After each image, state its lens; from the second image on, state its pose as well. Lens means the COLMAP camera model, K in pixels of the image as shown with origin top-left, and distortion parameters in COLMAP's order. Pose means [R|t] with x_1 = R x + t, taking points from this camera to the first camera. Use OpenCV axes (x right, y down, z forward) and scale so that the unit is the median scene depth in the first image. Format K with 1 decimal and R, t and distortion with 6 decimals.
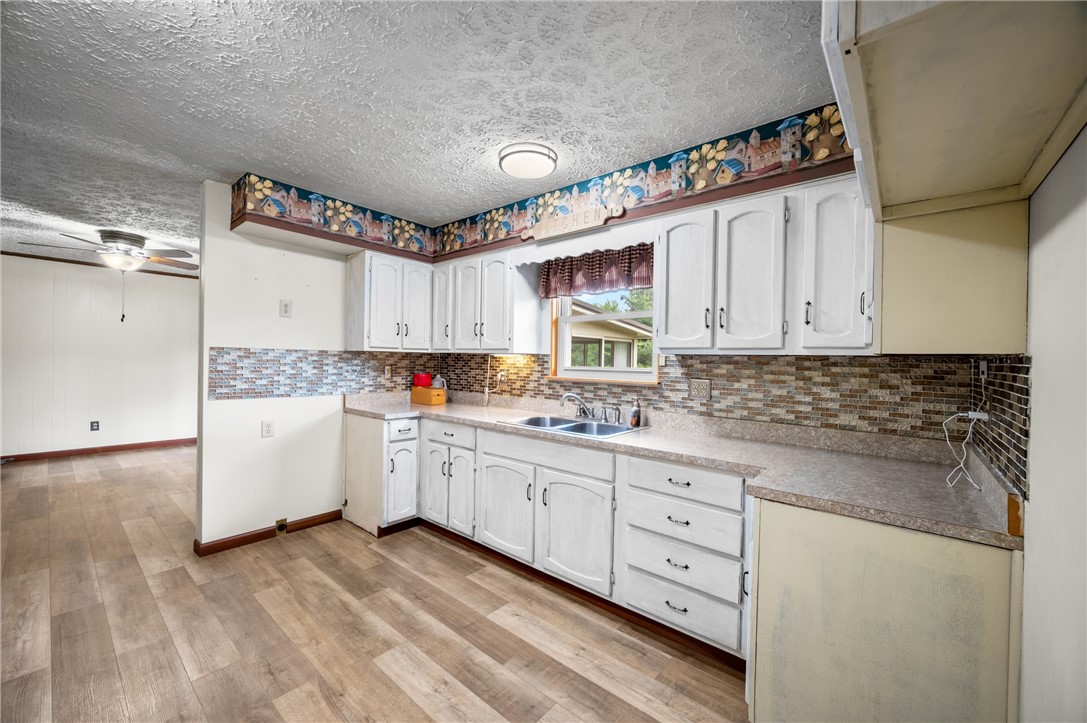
lens RADIAL K [[427.7, 0, 543.5], [0, 427.7, 361.5], [0, 0, 1]] dist [-0.002082, -0.000311]
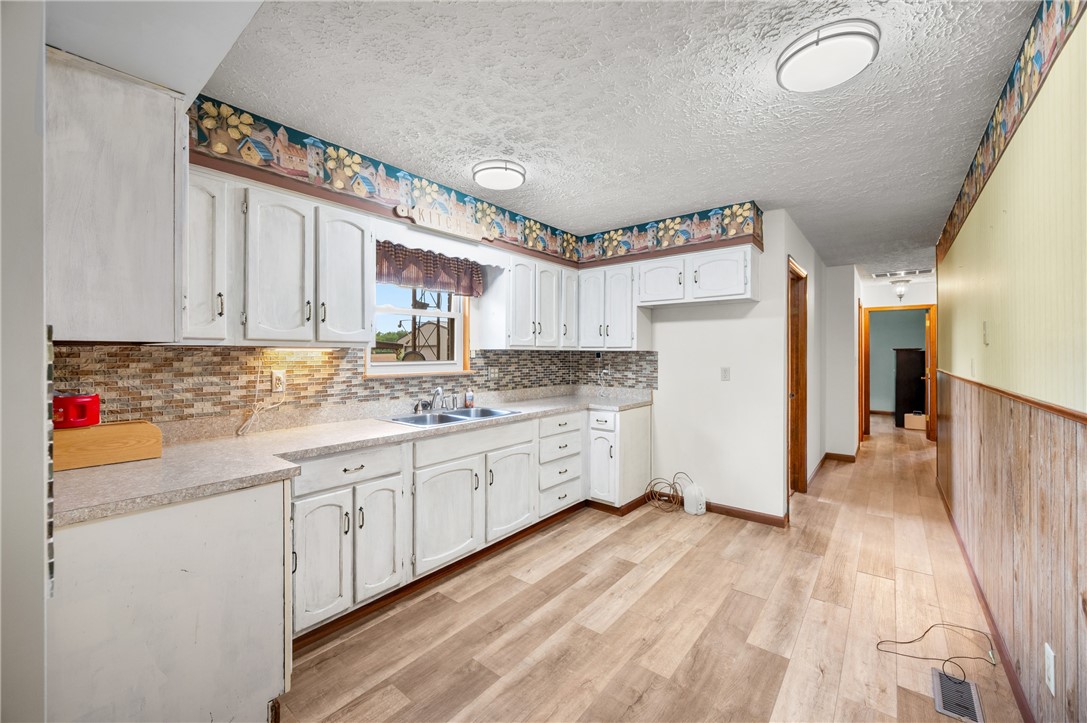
lens RADIAL K [[432.7, 0, 545.6], [0, 432.7, 354.2], [0, 0, 1]] dist [-0.003677, 0.000062]
pose [[-0.034808, -0.018548, 0.999222, -1.116368], [0.003612, 0.999819, 0.018685, -0.026291], [-0.999387, 0.004259, -0.034735, 0.885945]]
